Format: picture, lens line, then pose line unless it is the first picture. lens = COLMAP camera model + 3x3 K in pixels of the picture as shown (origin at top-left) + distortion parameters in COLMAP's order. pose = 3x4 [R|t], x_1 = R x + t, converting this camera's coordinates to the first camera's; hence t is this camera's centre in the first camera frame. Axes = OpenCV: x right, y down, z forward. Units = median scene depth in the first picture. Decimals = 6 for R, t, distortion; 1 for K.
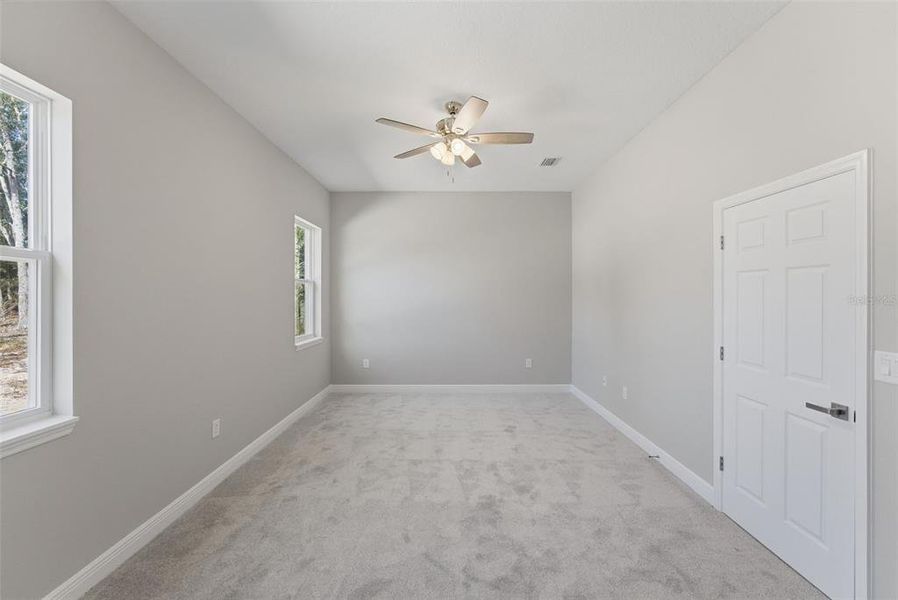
lens RADIAL K [[362.2, 0, 450.0], [0, 362.2, 303.9], [0, 0, 1]] dist [-0.001289, 0.000416]
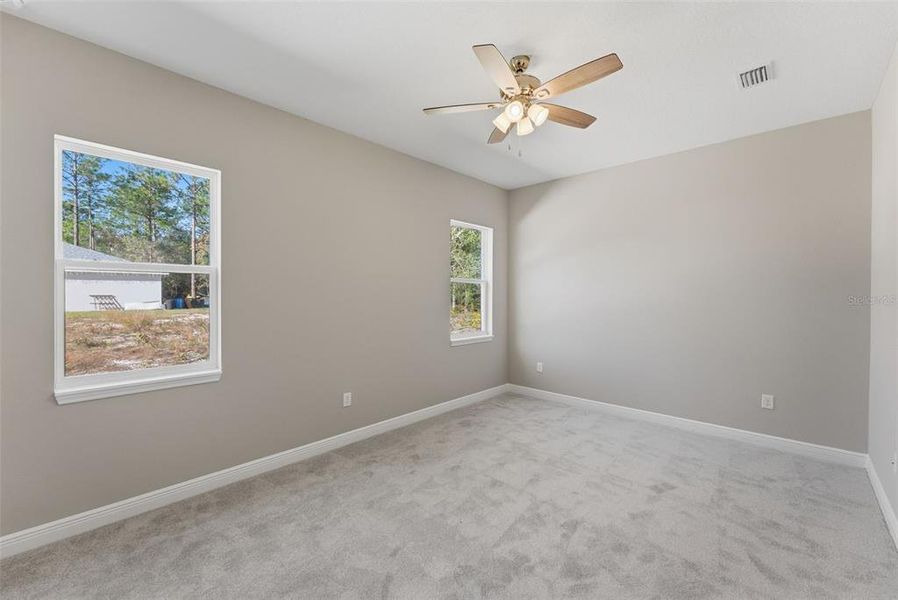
lens RADIAL K [[366.4, 0, 450.9], [0, 366.4, 304.0], [0, 0, 1]] dist [-0.000723, 0.000081]
pose [[0.739551, 0.019934, -0.672805, 0.410933], [-0.017561, 0.999793, 0.010320, -0.007426], [0.672871, 0.004183, 0.739748, 0.259531]]
